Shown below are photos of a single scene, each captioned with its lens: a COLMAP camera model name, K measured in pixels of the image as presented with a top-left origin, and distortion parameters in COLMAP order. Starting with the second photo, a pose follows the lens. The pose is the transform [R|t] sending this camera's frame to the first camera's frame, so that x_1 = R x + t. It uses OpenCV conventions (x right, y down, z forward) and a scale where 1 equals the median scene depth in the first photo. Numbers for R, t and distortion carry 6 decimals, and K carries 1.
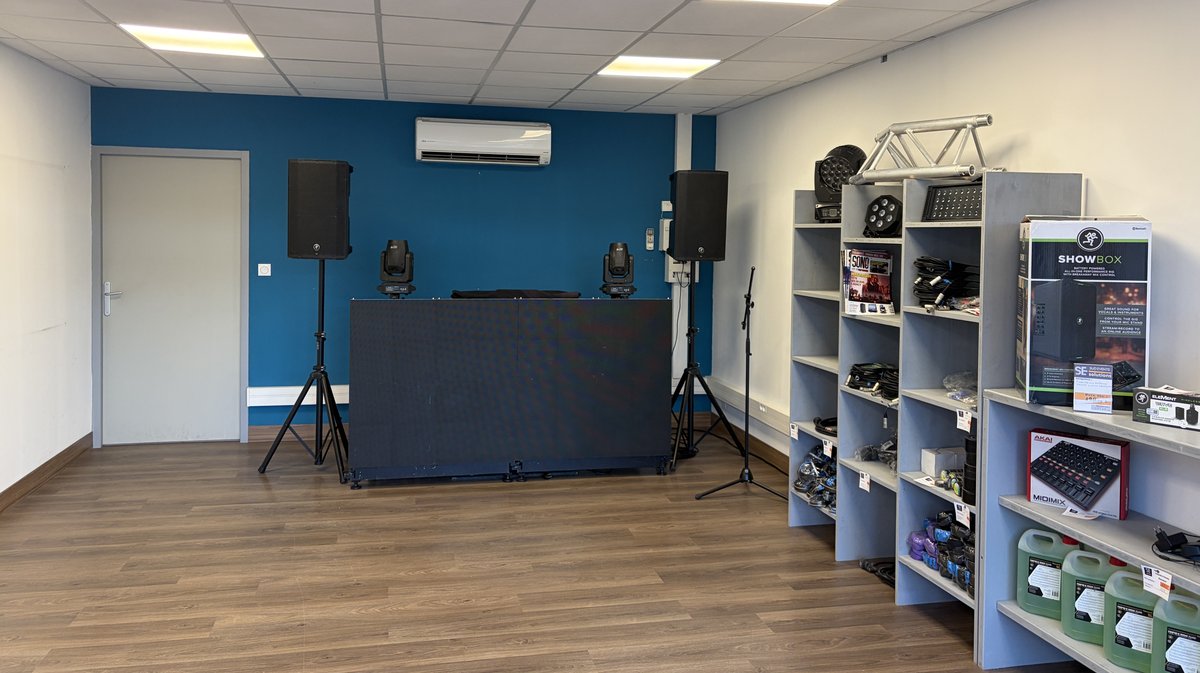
lens RADIAL K [[905.5, 0, 583.5], [0, 905.5, 331.4], [0, 0, 1]] dist [0.047288, -0.050417]
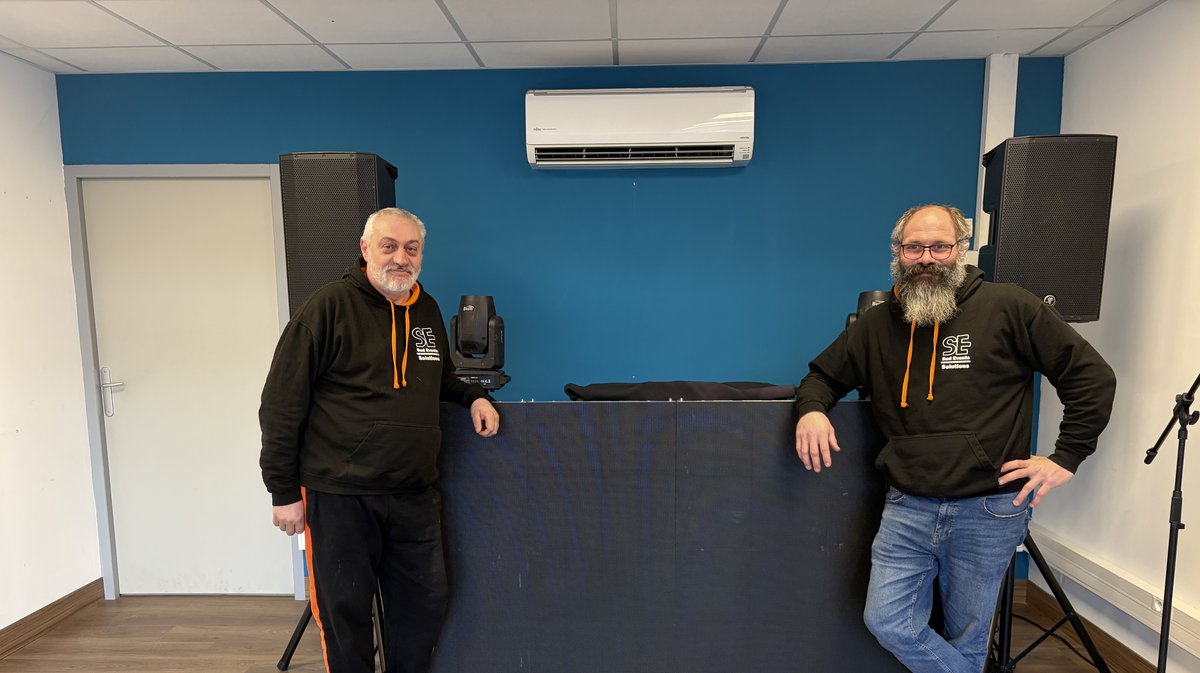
lens RADIAL K [[882.6, 0, 601.8], [0, 882.6, 394.3], [0, 0, 1]] dist [0.071821, -0.040083]
pose [[0.974170, 0.001633, -0.225809, -0.004683], [-0.001037, 0.999996, 0.002759, -0.070958], [0.225812, -0.002453, 0.974168, 0.838688]]
